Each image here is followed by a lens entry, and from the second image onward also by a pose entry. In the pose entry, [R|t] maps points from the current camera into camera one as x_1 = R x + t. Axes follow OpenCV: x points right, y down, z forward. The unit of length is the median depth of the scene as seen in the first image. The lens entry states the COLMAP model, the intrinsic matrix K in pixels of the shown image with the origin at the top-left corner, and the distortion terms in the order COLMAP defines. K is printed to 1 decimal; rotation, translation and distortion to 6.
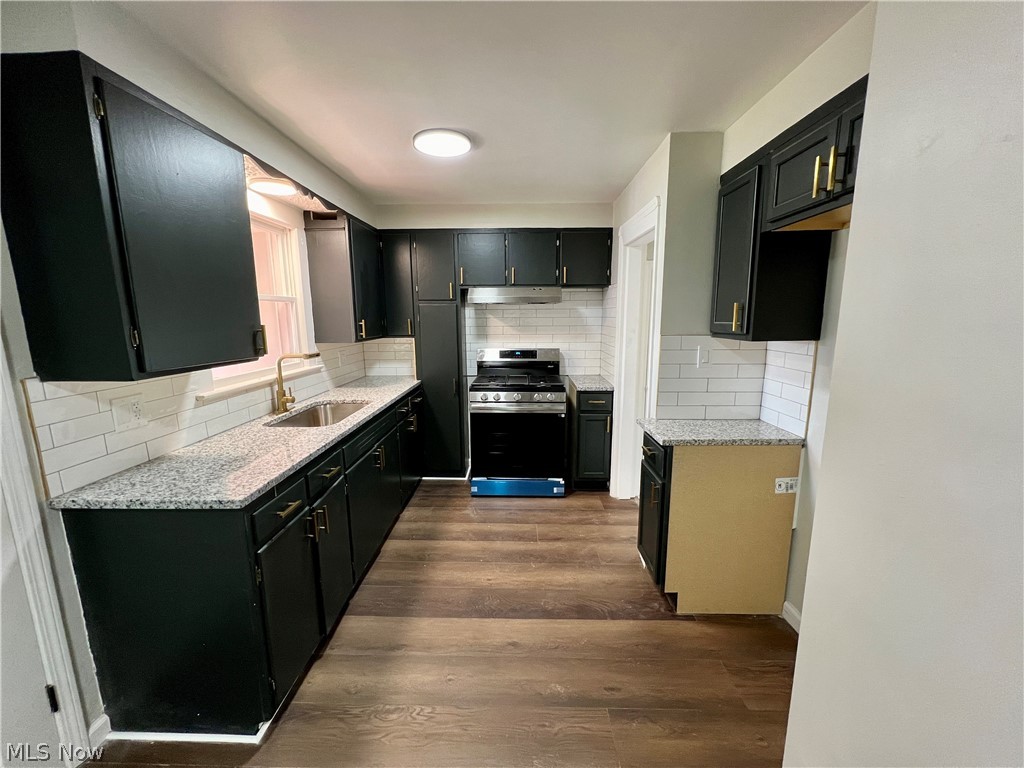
lens RADIAL K [[410.1, 0, 510.6], [0, 410.1, 386.7], [0, 0, 1]] dist [-0.002420, 0.000675]
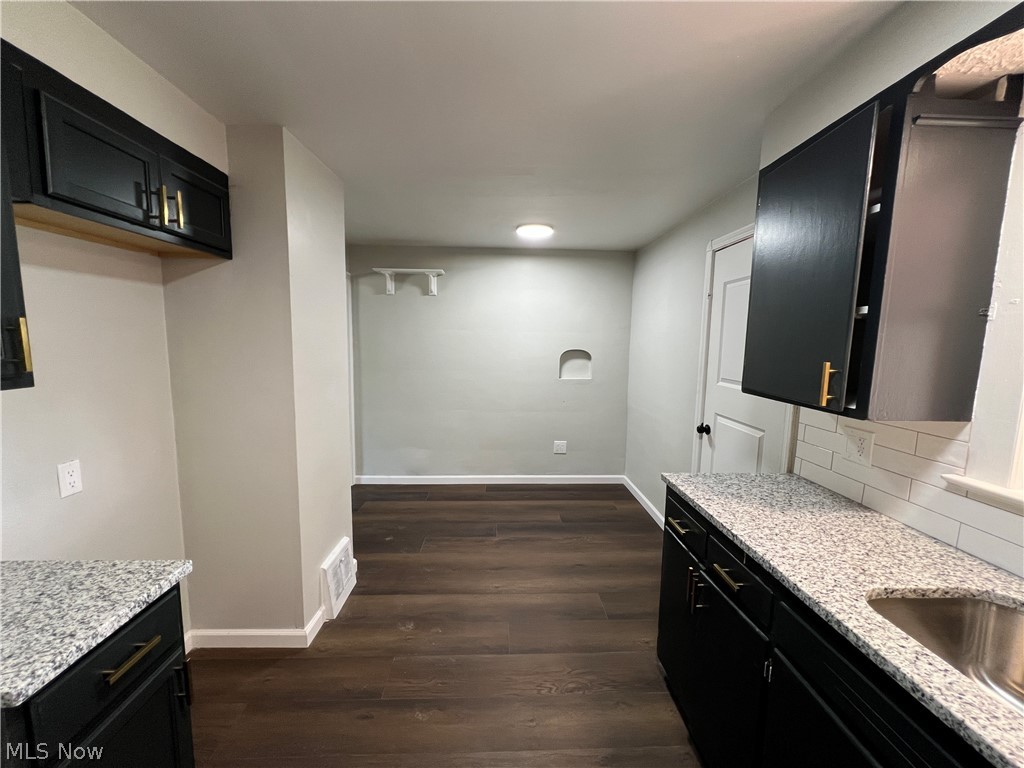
lens RADIAL K [[410.1, 0, 514.4], [0, 410.1, 383.1], [0, 0, 1]] dist [-0.002420, 0.000675]
pose [[-0.998236, -0.003617, -0.059254, -0.050315], [-0.020094, 0.959812, 0.279923, -0.328705], [0.055860, 0.280620, -0.958192, 1.796421]]
